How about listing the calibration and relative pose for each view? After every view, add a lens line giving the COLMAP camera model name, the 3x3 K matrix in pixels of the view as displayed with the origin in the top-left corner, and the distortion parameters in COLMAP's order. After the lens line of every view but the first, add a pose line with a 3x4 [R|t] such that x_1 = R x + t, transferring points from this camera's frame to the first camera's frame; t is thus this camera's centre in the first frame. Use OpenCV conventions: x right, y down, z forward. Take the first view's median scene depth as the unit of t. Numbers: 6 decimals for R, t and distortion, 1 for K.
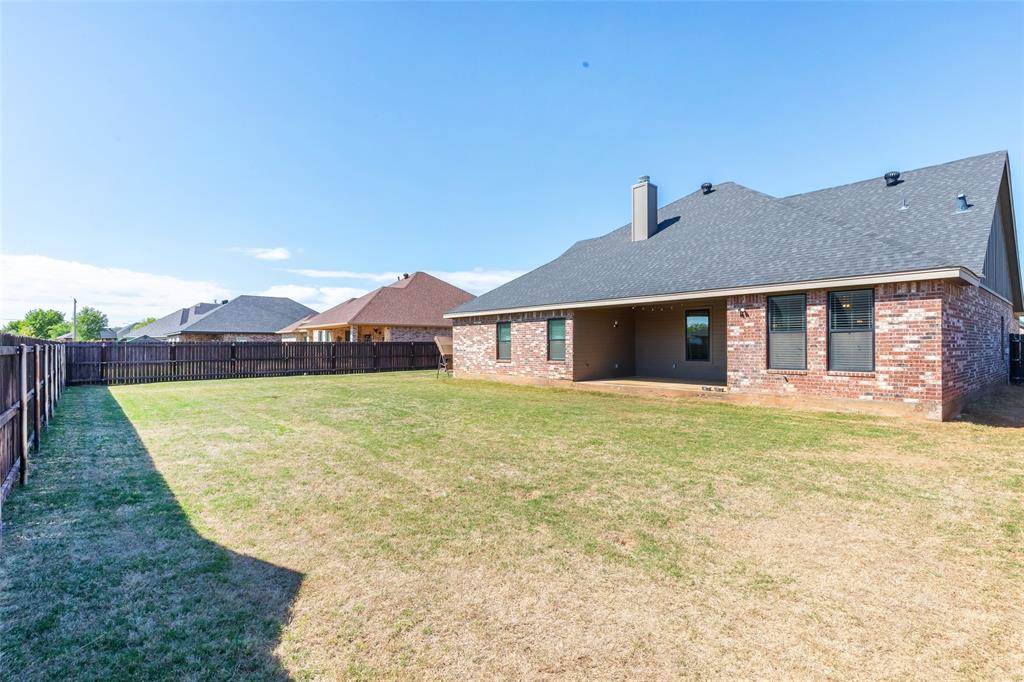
lens RADIAL K [[498.7, 0, 513.2], [0, 498.7, 345.1], [0, 0, 1]] dist [-0.000404, 0.000078]
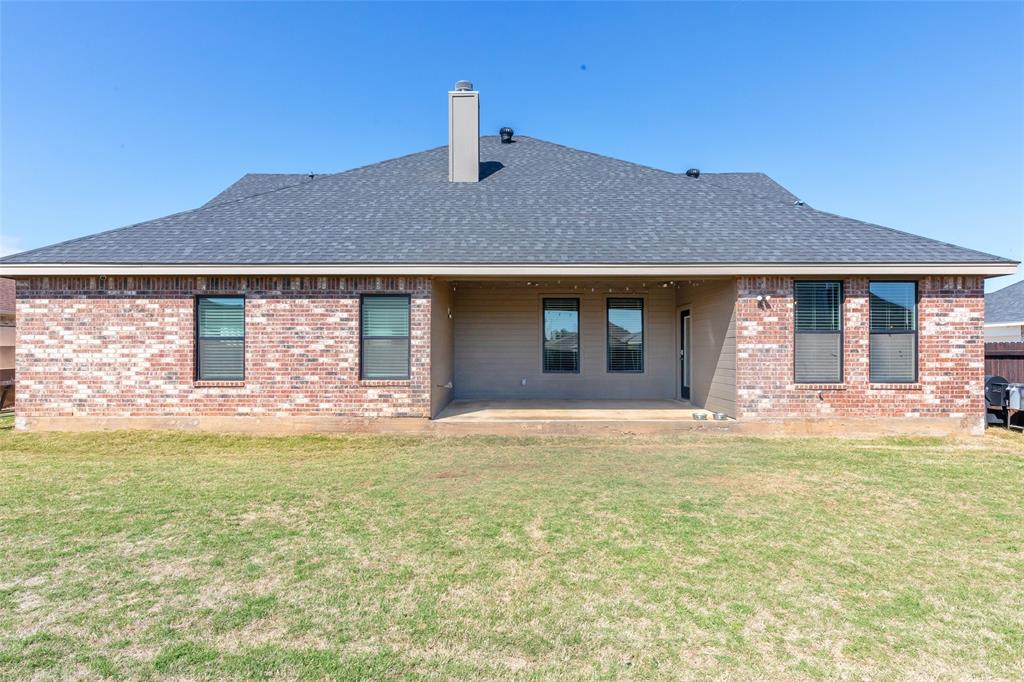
lens RADIAL K [[546.8, 0, 514.8], [0, 546.8, 348.8], [0, 0, 1]] dist [0.000267, 0.000093]
pose [[0.659905, 0.011055, 0.751268, -0.242510], [-0.003691, 0.999927, -0.011472, 0.006603], [-0.751340, 0.004797, 0.659897, 0.567377]]
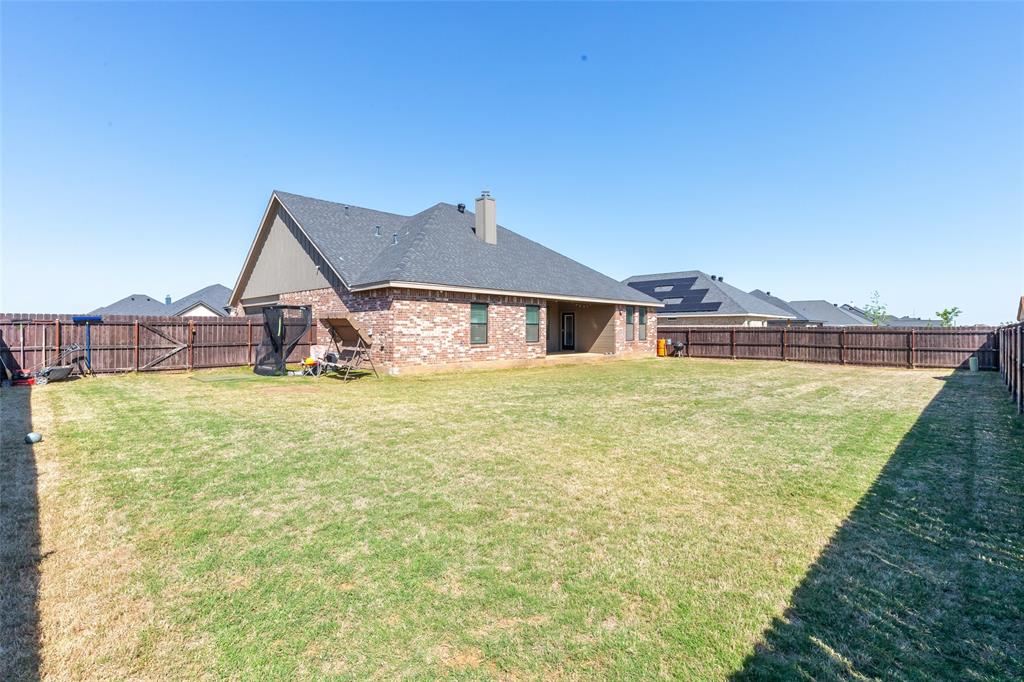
lens RADIAL K [[465.4, 0, 508.6], [0, 465.4, 333.5], [0, 0, 1]] dist [0.015542, 0.000300]
pose [[-0.068550, -0.001912, 0.997646, -1.004417], [-0.000518, 0.999998, 0.001880, 0.009216], [-0.997648, -0.000388, -0.068550, 1.168912]]
